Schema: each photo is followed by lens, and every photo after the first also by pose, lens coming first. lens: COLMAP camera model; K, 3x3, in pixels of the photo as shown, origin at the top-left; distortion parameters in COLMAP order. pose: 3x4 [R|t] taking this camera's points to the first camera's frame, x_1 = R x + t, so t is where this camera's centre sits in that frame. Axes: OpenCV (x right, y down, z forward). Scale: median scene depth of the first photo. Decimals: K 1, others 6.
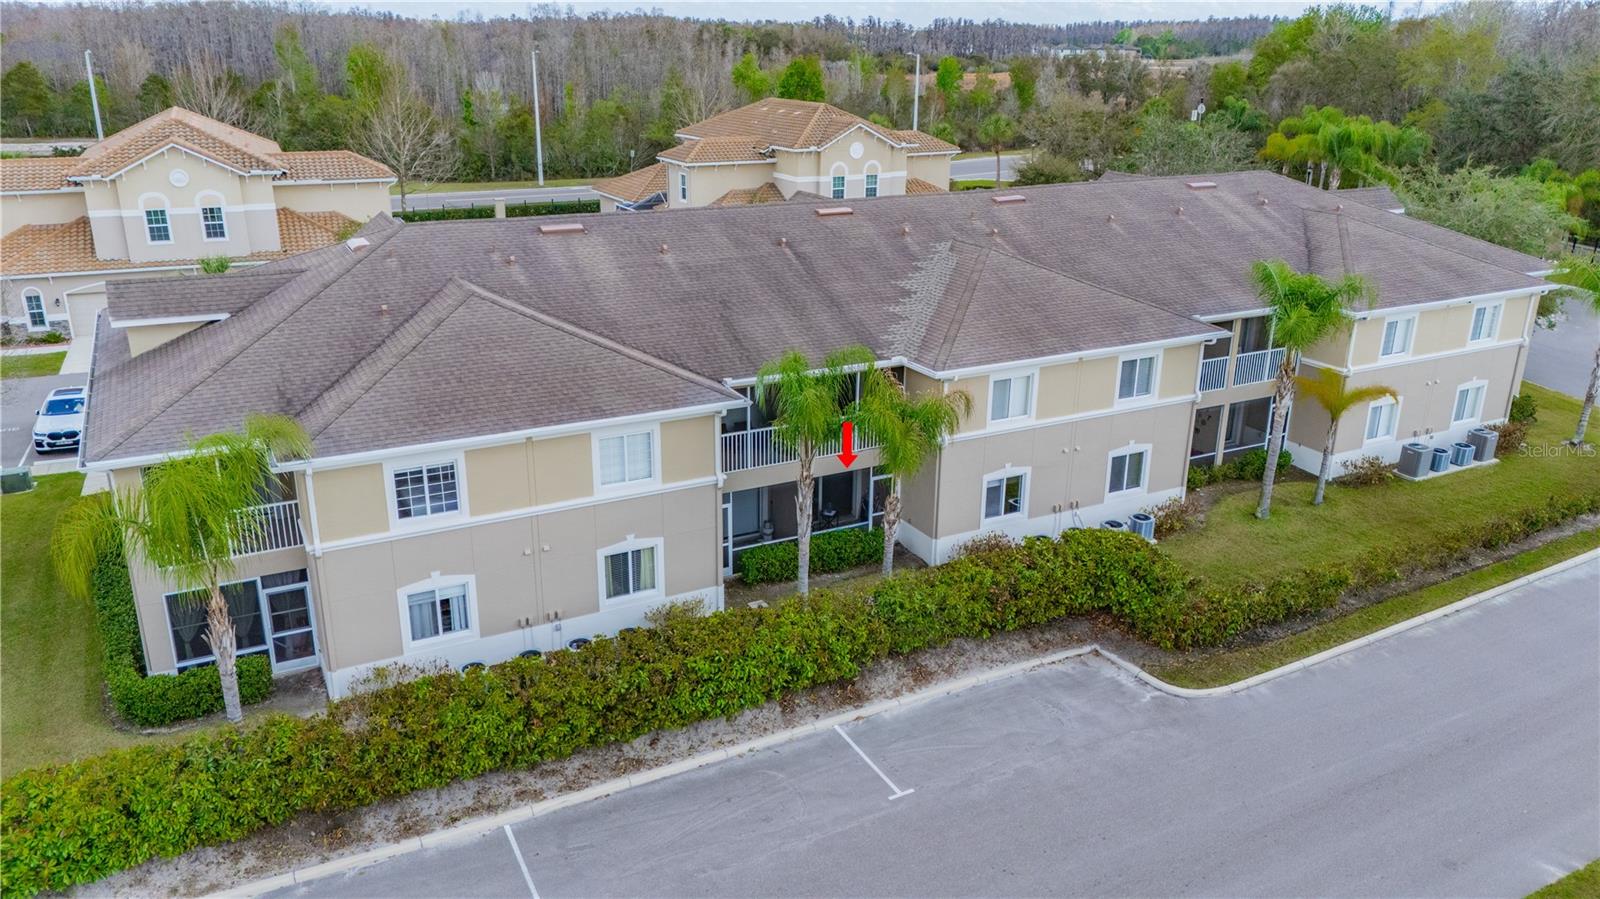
lens RADIAL K [[1168.8, 0, 800.0], [0, 1168.8, 449.5], [0, 0, 1]] dist [0.088922, -0.120788]
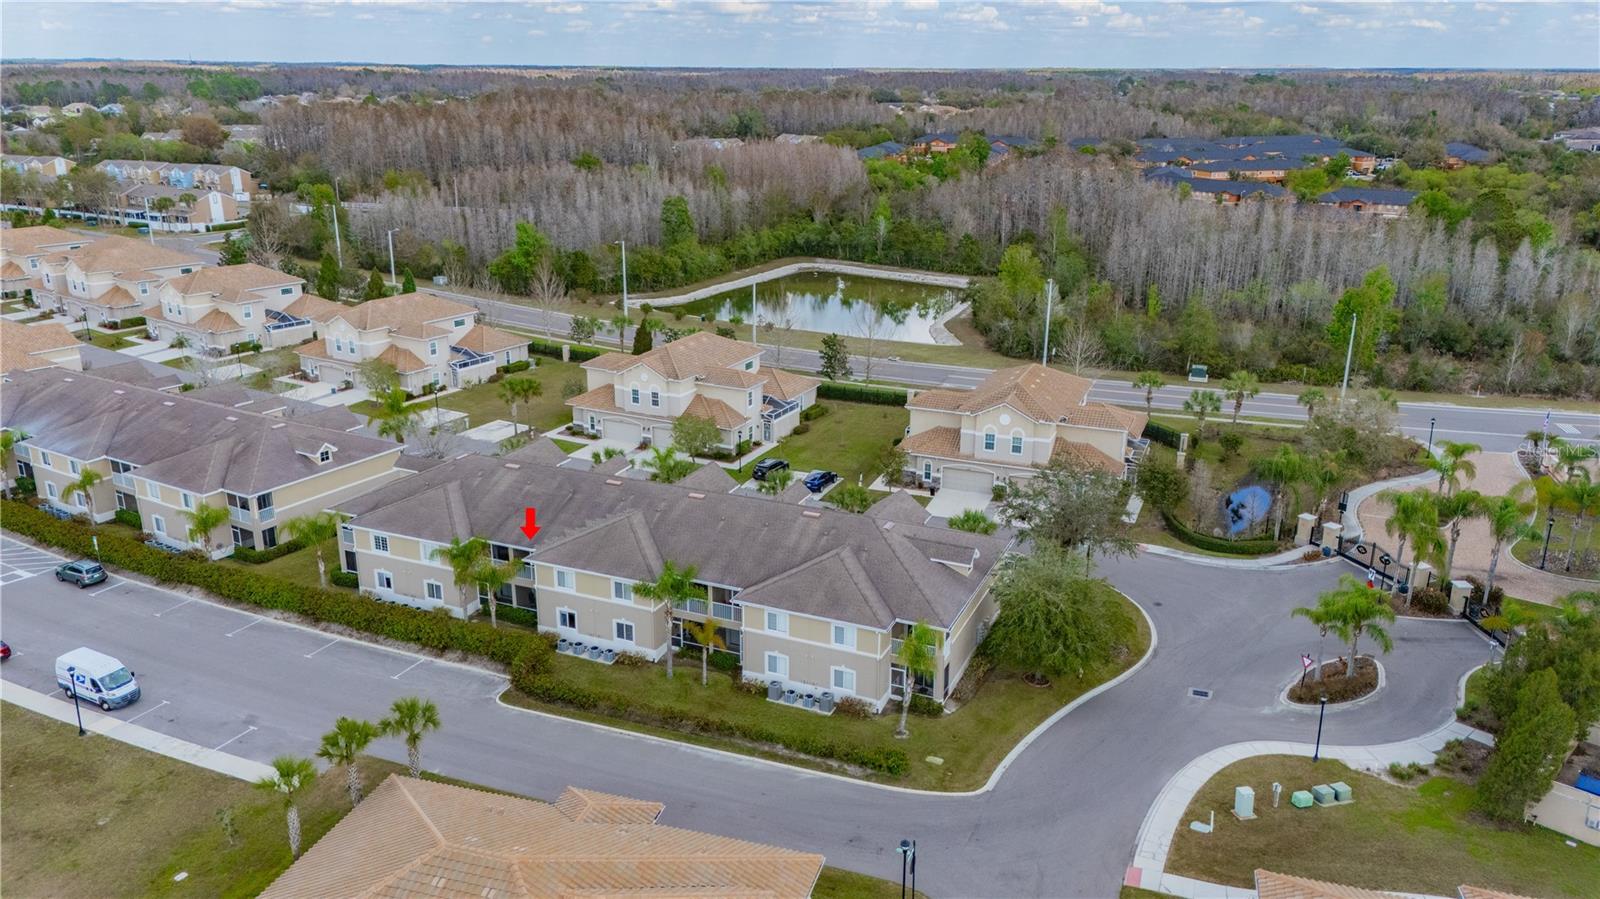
lens RADIAL K [[1168.8, 0, 800.0], [0, 1168.8, 449.5], [0, 0, 1]] dist [0.088922, -0.120788]
pose [[0.622098, 0.233806, -0.747214, 2.545190], [-0.259604, 0.961979, 0.084872, -0.723682], [0.738648, 0.141181, 0.659141, -0.319719]]
